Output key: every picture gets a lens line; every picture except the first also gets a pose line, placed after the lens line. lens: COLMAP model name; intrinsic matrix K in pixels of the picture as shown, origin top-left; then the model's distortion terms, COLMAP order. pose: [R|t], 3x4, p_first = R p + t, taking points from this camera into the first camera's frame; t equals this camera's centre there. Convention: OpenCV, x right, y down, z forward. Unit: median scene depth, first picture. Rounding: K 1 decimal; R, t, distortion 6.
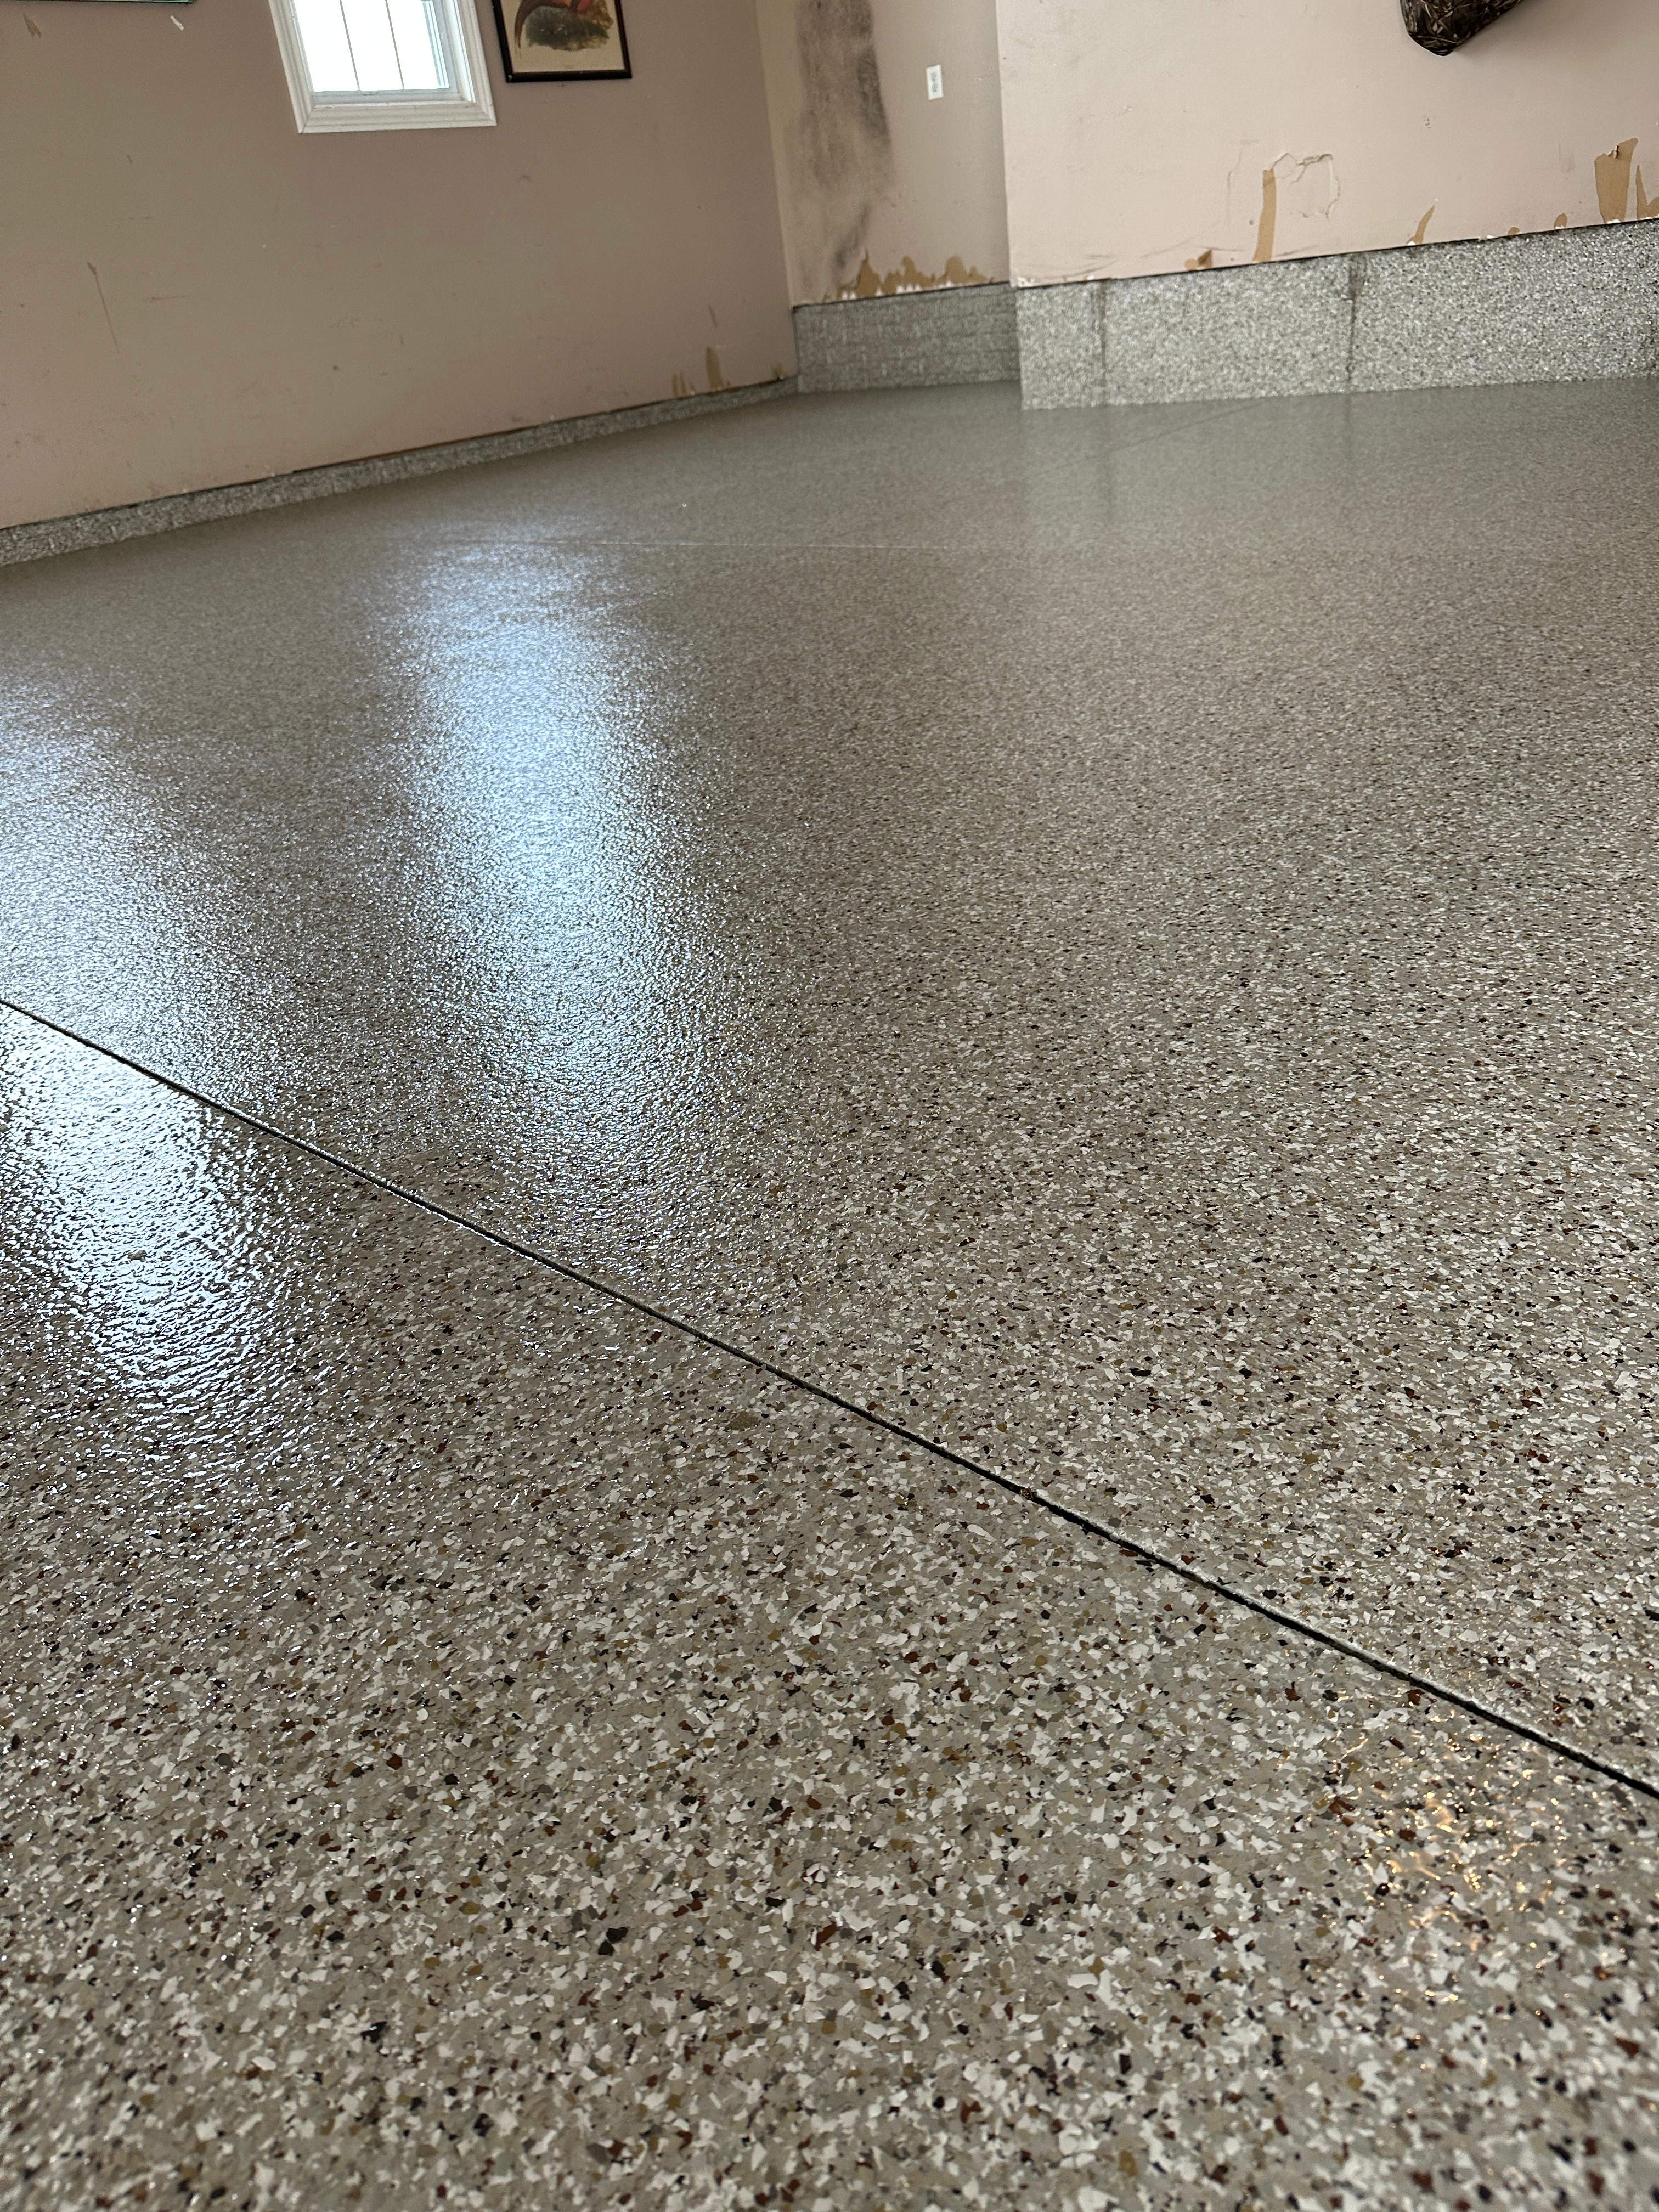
lens RADIAL K [[1569.5, 0, 822.0], [0, 1569.5, 1107.6], [0, 0, 1]] dist [0.013318, -0.016278]
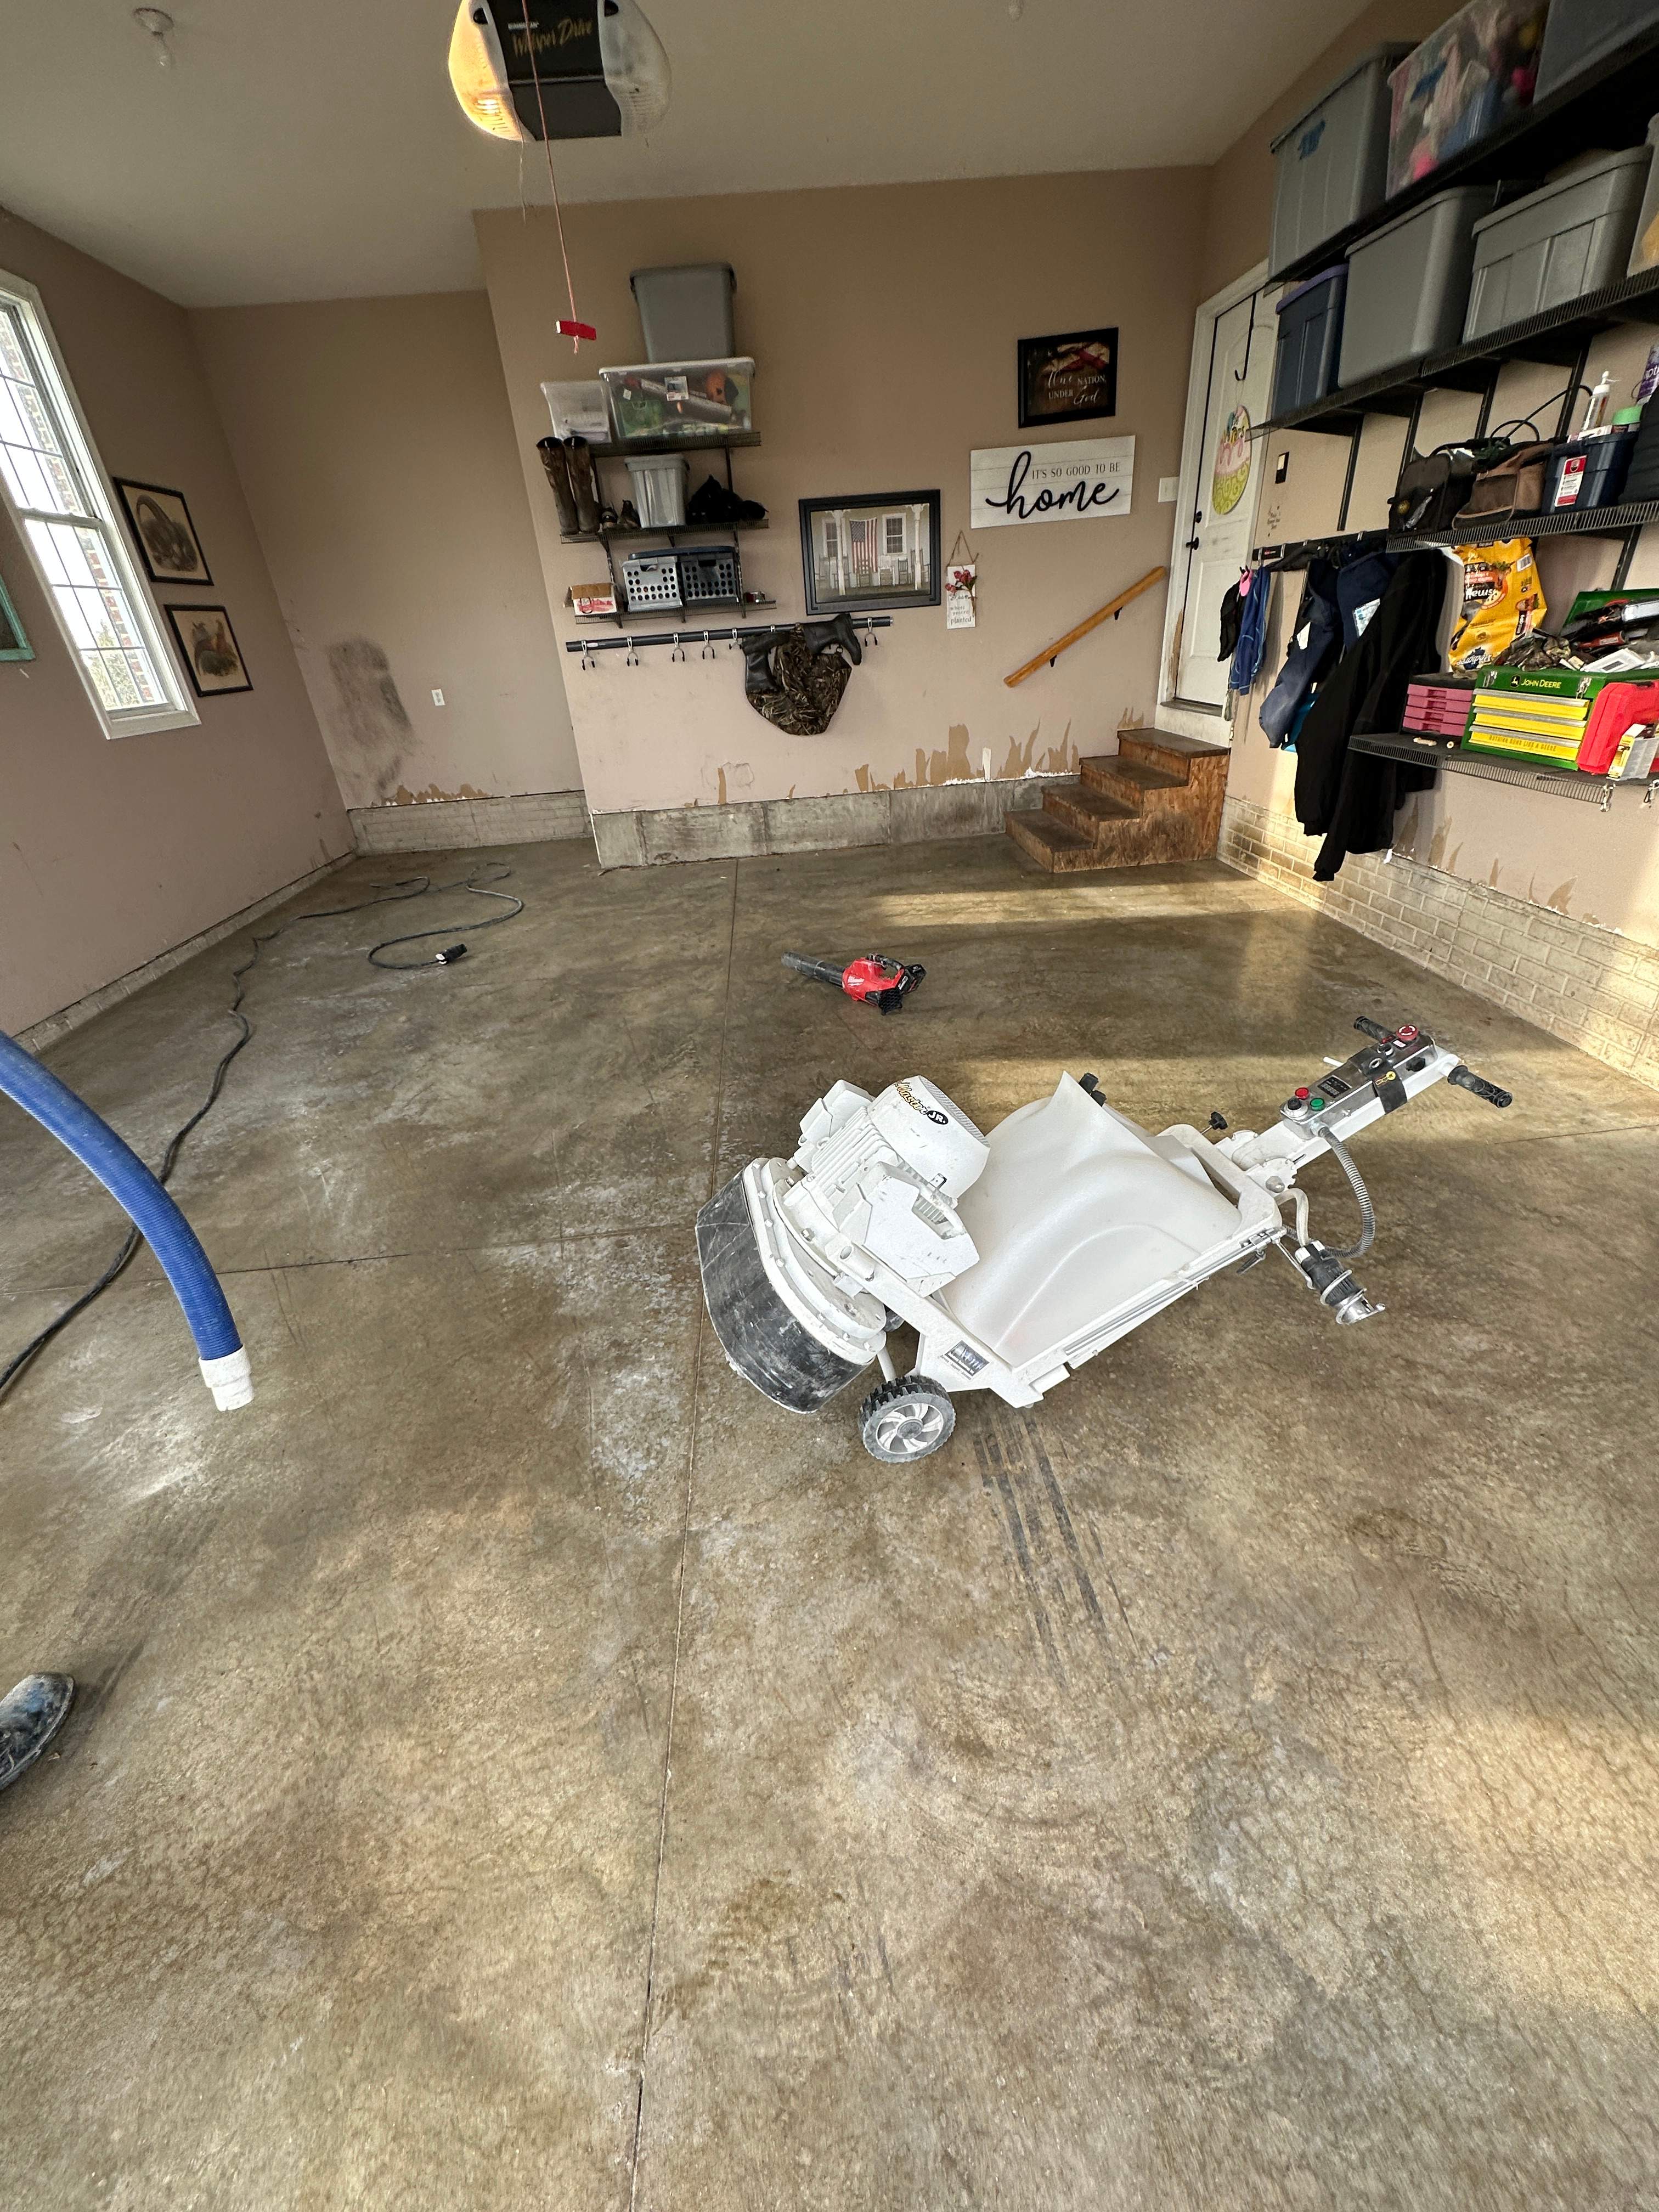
lens RADIAL K [[880.5, 0, 831.3], [0, 880.5, 1104.7], [0, 0, 1]] dist [-0.003108, 0.000560]
pose [[0.685259, -0.284340, 0.670501, -2.344628], [0.328865, 0.942241, 0.063473, -0.576745], [-0.649821, 0.177009, 0.739189, 0.062936]]
